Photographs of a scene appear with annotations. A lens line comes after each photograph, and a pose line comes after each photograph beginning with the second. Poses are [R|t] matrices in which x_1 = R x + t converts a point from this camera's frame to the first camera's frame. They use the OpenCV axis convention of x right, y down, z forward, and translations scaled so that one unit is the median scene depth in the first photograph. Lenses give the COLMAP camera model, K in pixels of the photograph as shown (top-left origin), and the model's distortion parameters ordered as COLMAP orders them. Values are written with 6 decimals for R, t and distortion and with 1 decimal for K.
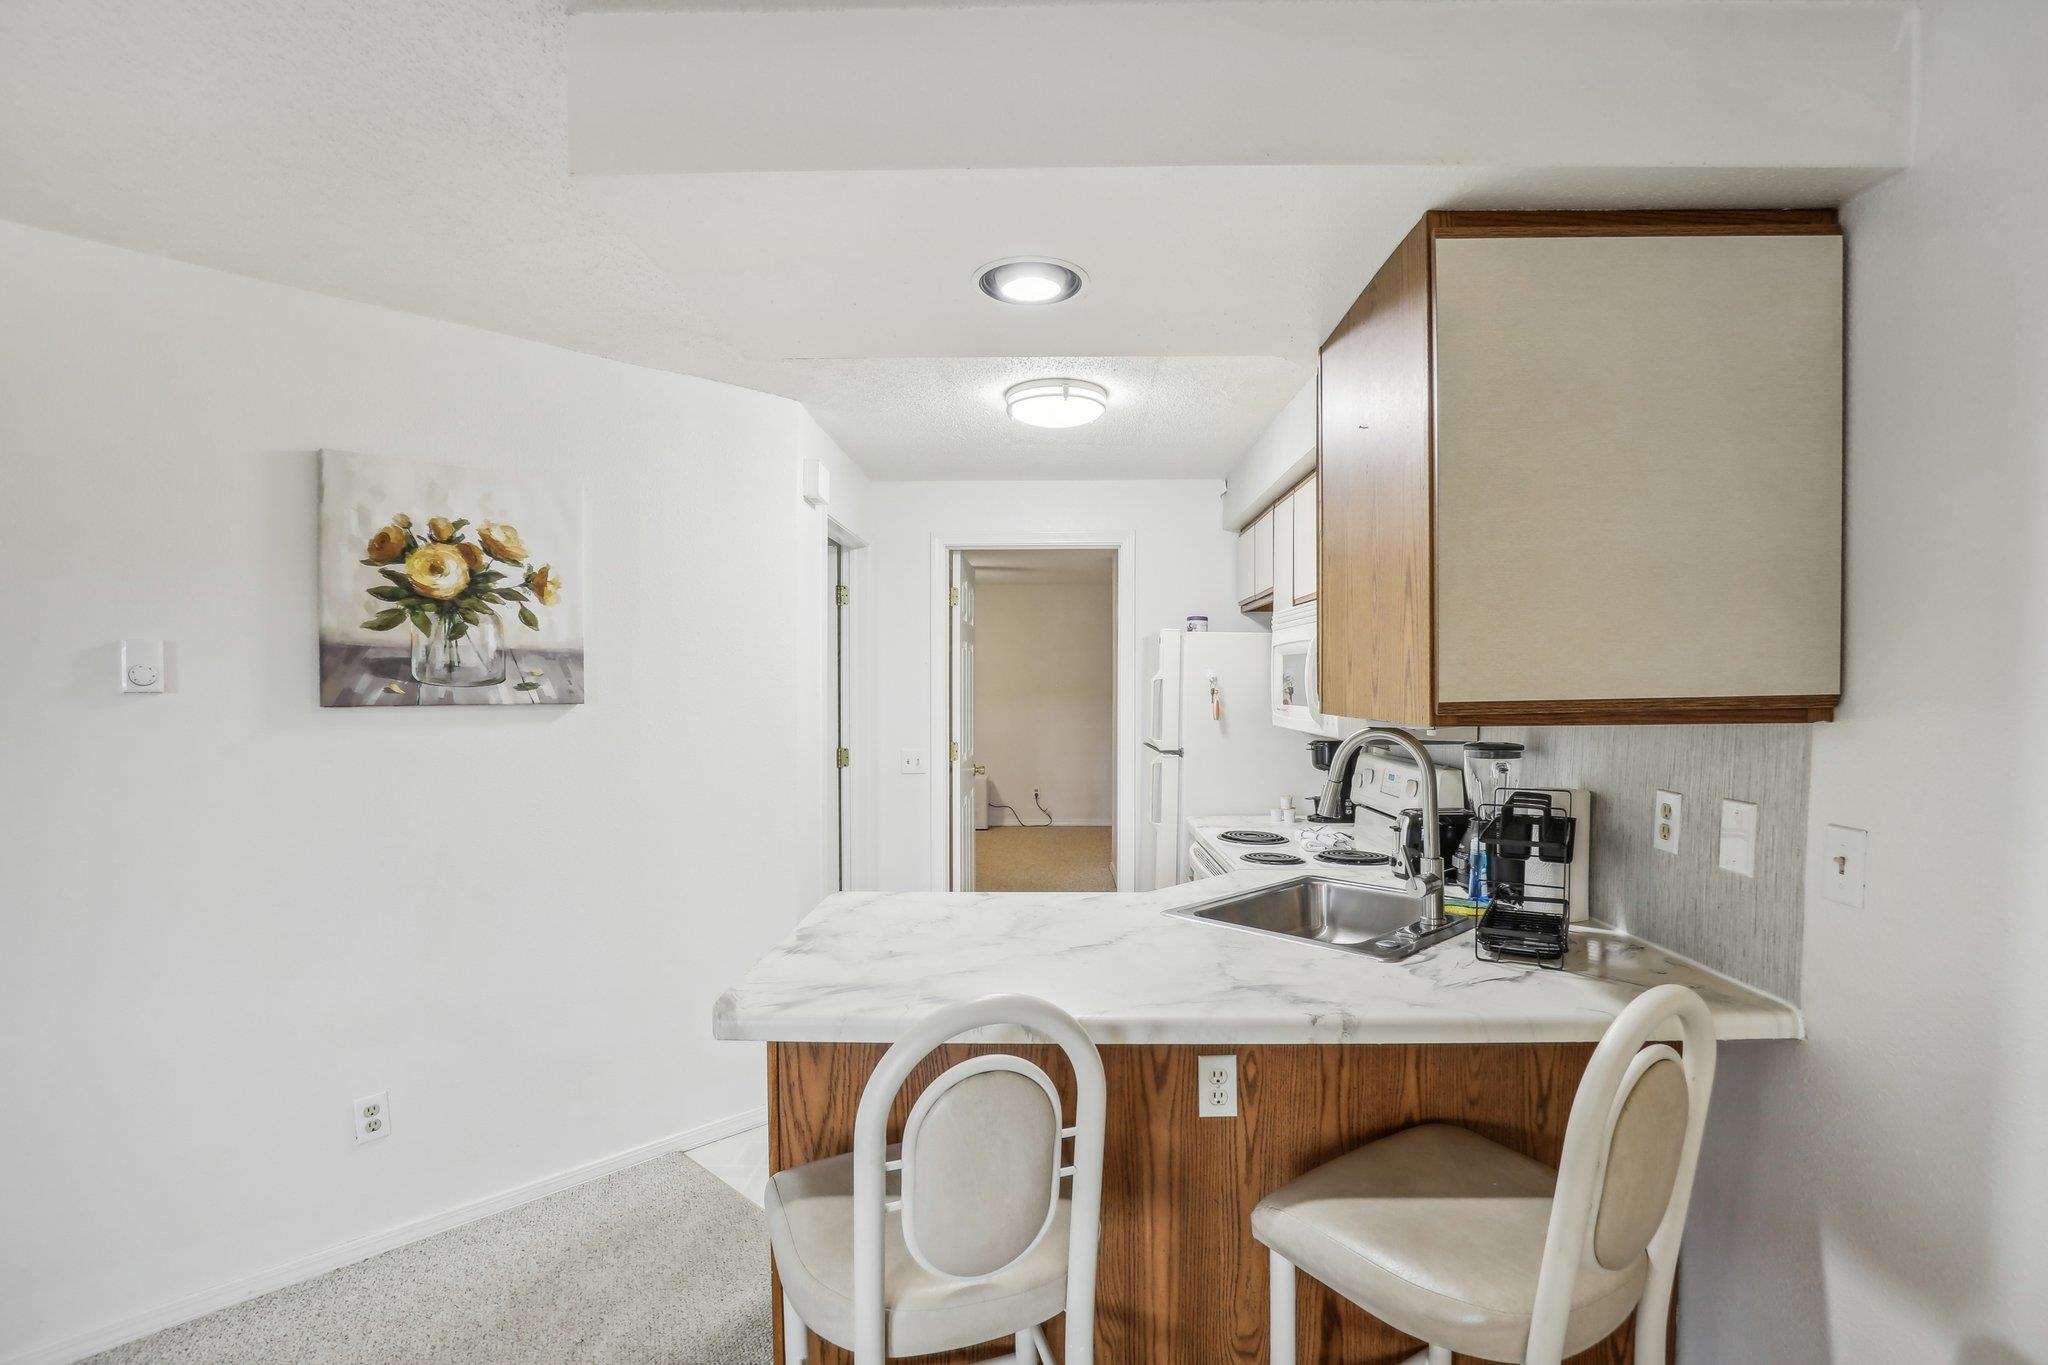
lens RADIAL K [[964.4, 0, 1046.7], [0, 964.4, 689.1], [0, 0, 1]] dist [-0.030837, 0.007988]
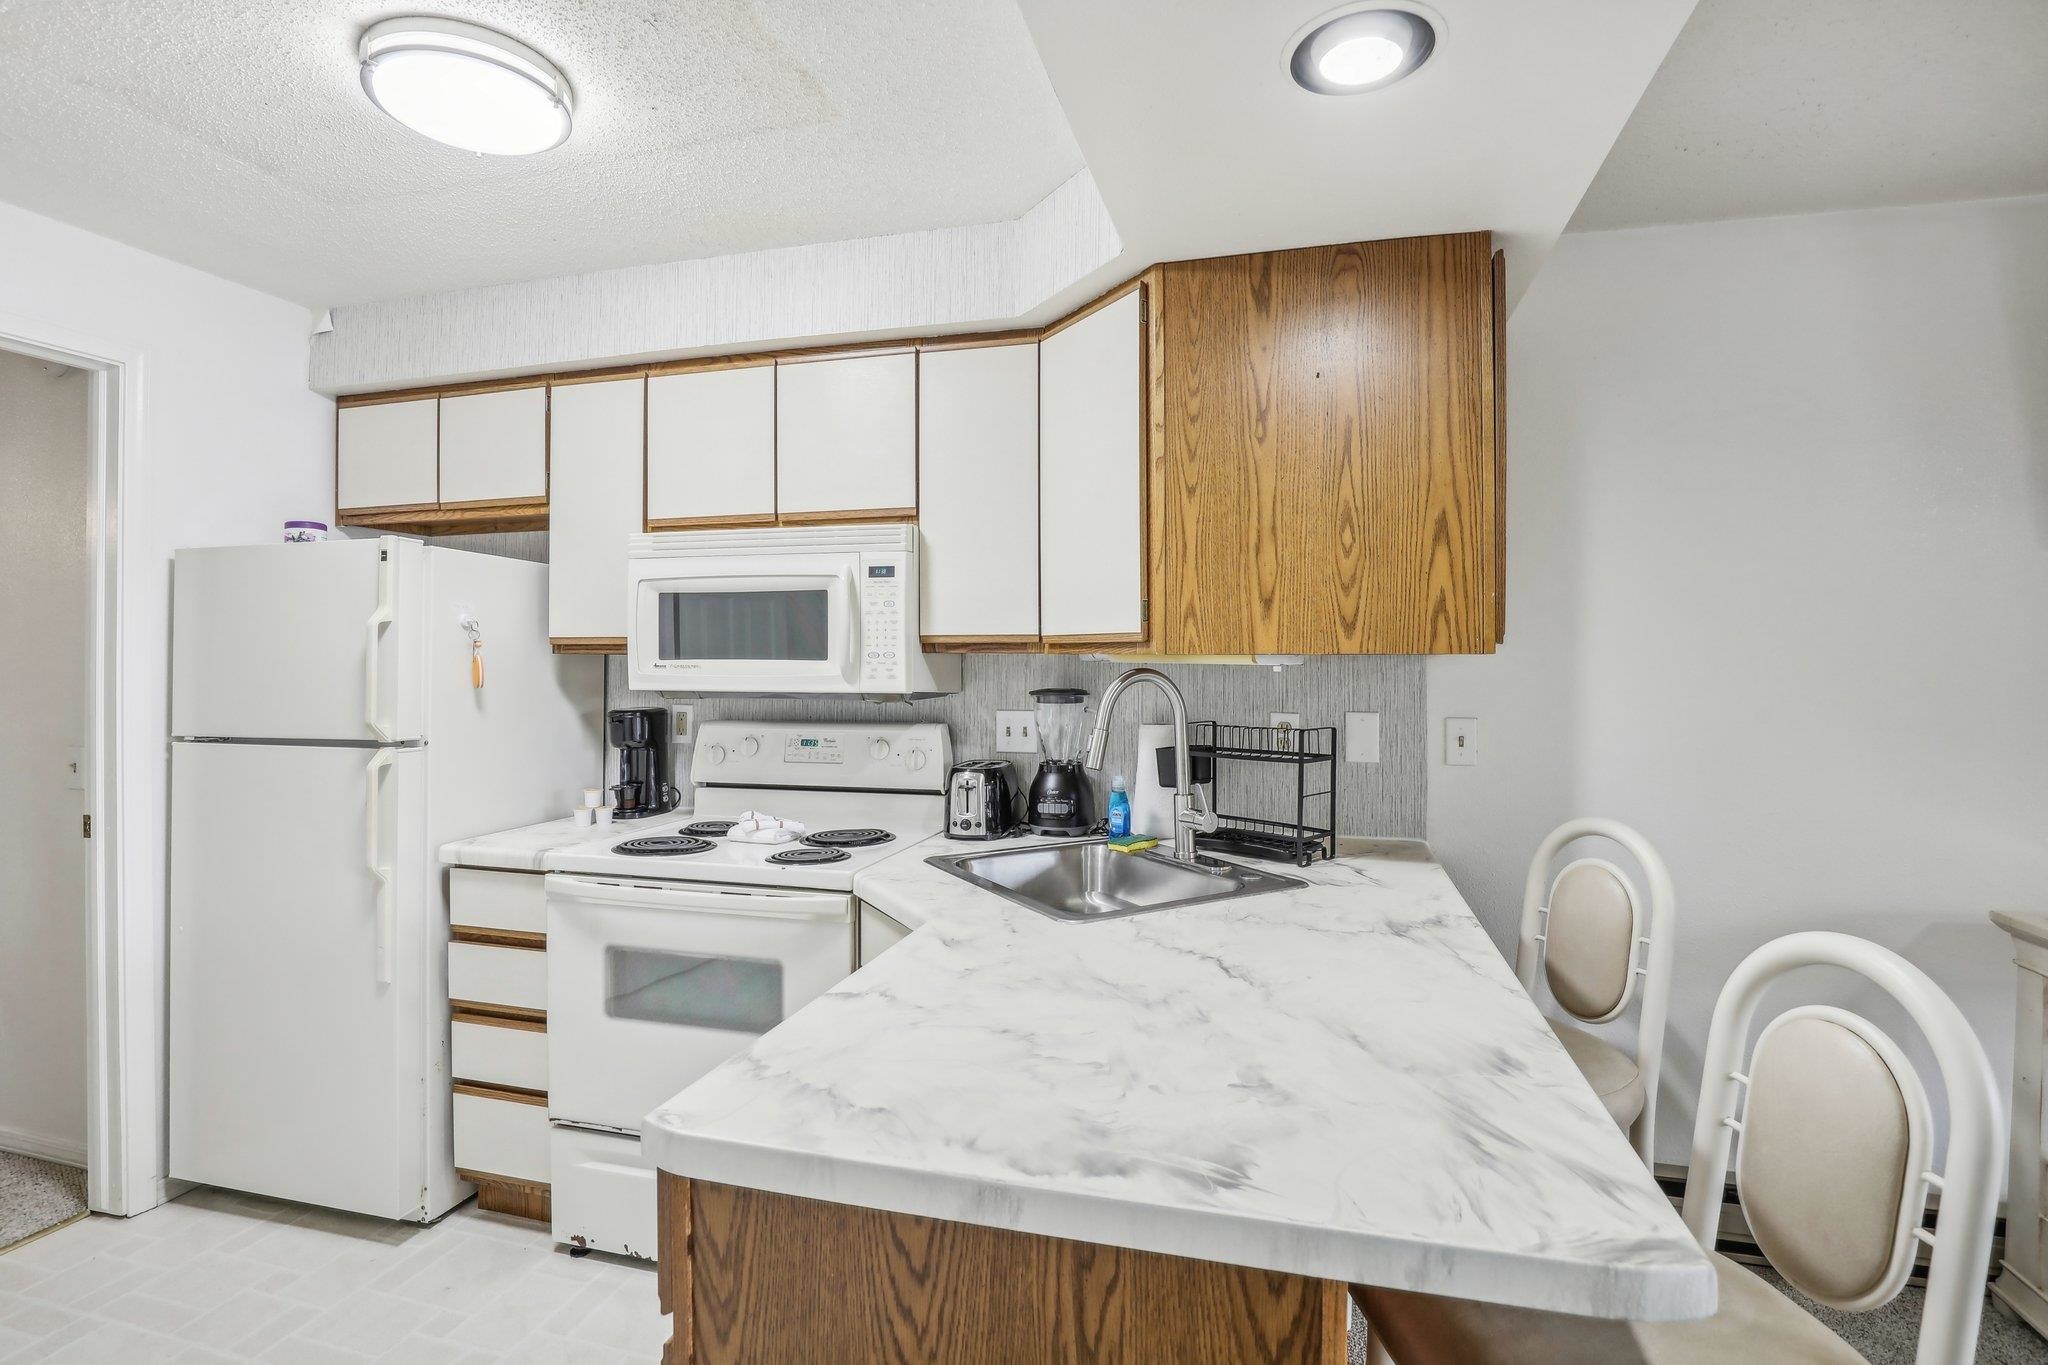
lens RADIAL K [[964.4, 0, 1021.0], [0, 964.4, 666.1], [0, 0, 1]] dist [-0.030837, 0.007988]
pose [[0.261774, -0.002742, 0.965125, -0.713690], [0.005230, 0.999985, 0.001422, 0.038177], [-0.965115, 0.004675, 0.261784, 0.983038]]
